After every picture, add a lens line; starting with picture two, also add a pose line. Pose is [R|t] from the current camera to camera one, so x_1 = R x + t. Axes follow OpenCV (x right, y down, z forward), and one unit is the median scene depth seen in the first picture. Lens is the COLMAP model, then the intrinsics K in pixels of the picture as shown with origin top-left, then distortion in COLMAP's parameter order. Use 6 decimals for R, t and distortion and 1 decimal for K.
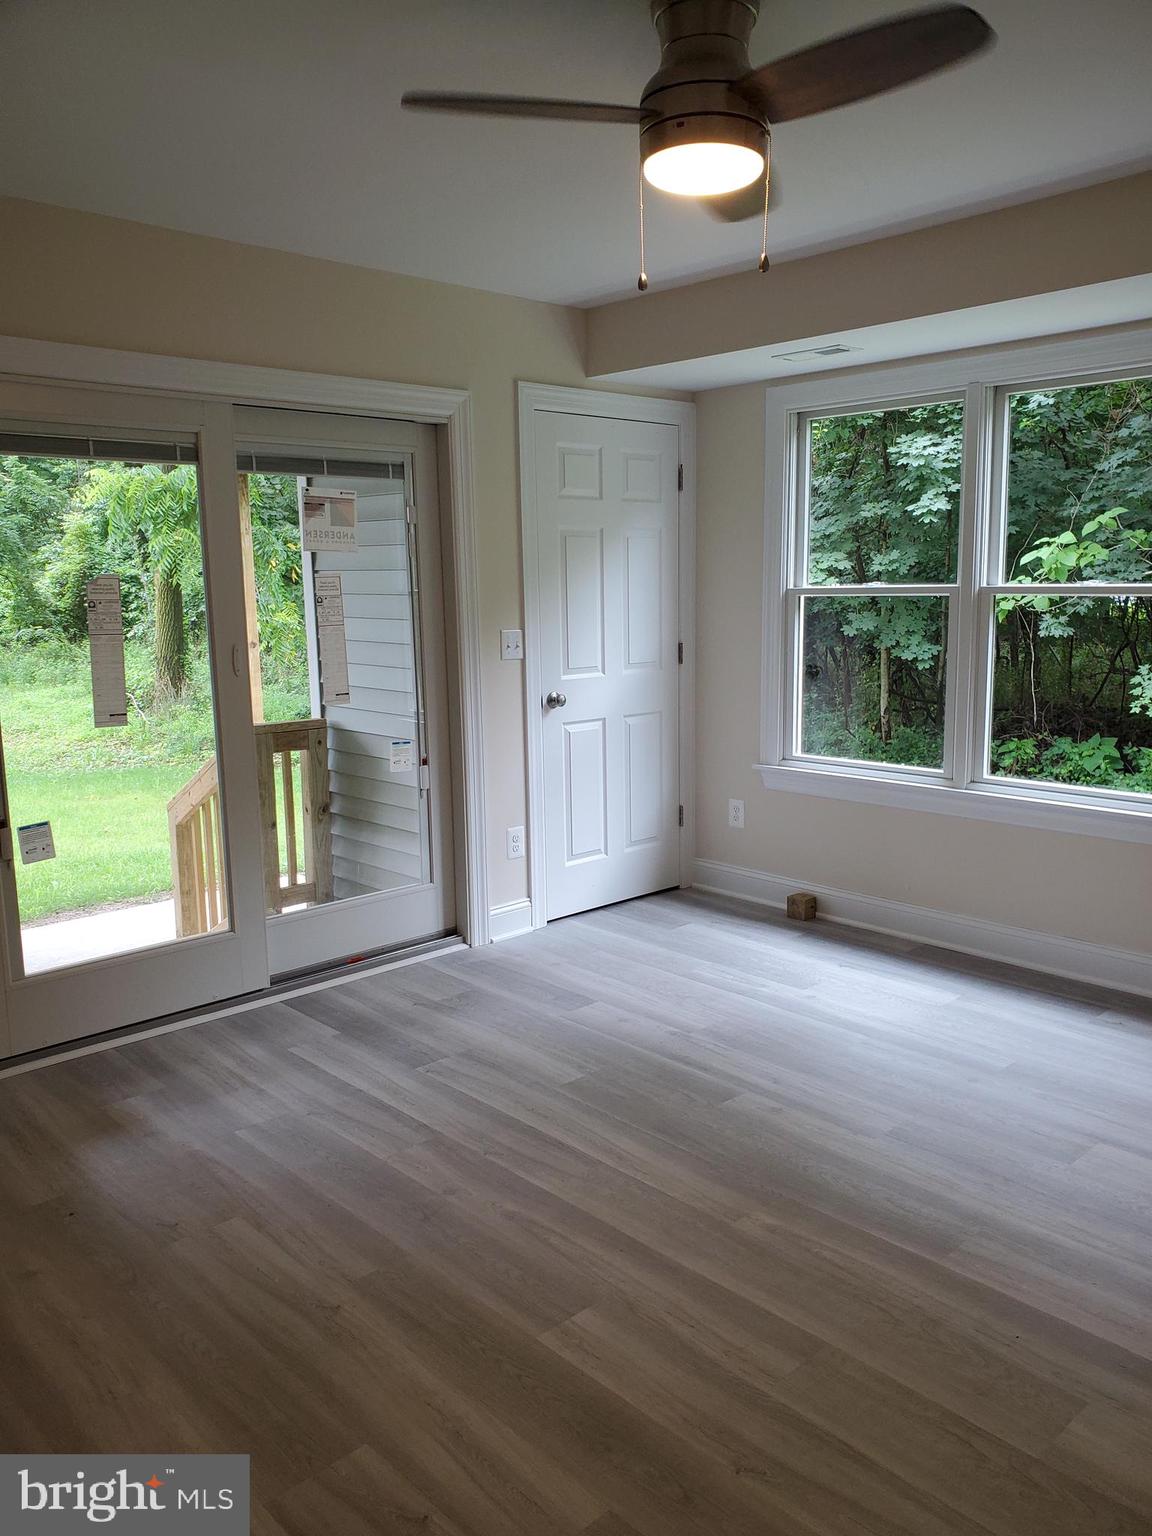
lens RADIAL K [[1187.1, 0, 583.3], [0, 1187.1, 751.7], [0, 0, 1]] dist [0.036024, -0.006315]
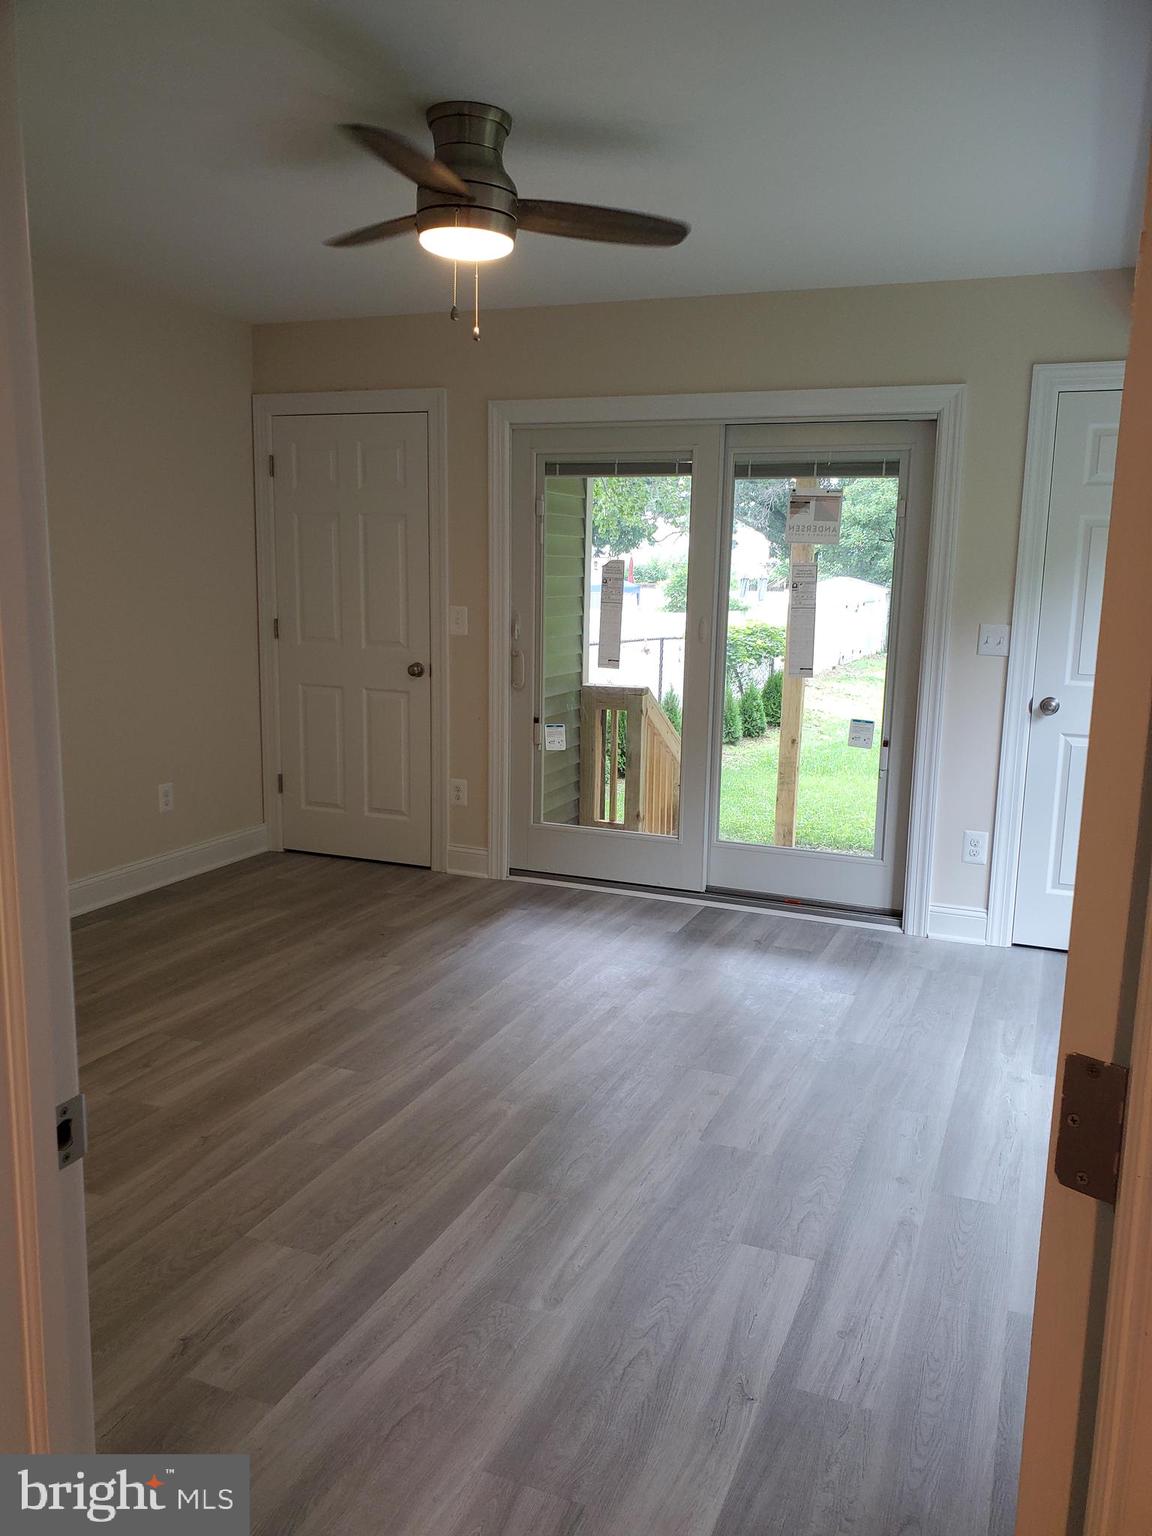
lens RADIAL K [[1157.4, 0, 578.7], [0, 1157.4, 744.7], [0, 0, 1]] dist [0.166914, -0.370443]
pose [[0.437016, 0.166424, -0.883923, 0.781076], [-0.163304, 0.981081, 0.103978, -0.064079], [0.884505, 0.098908, 0.455926, 0.337553]]
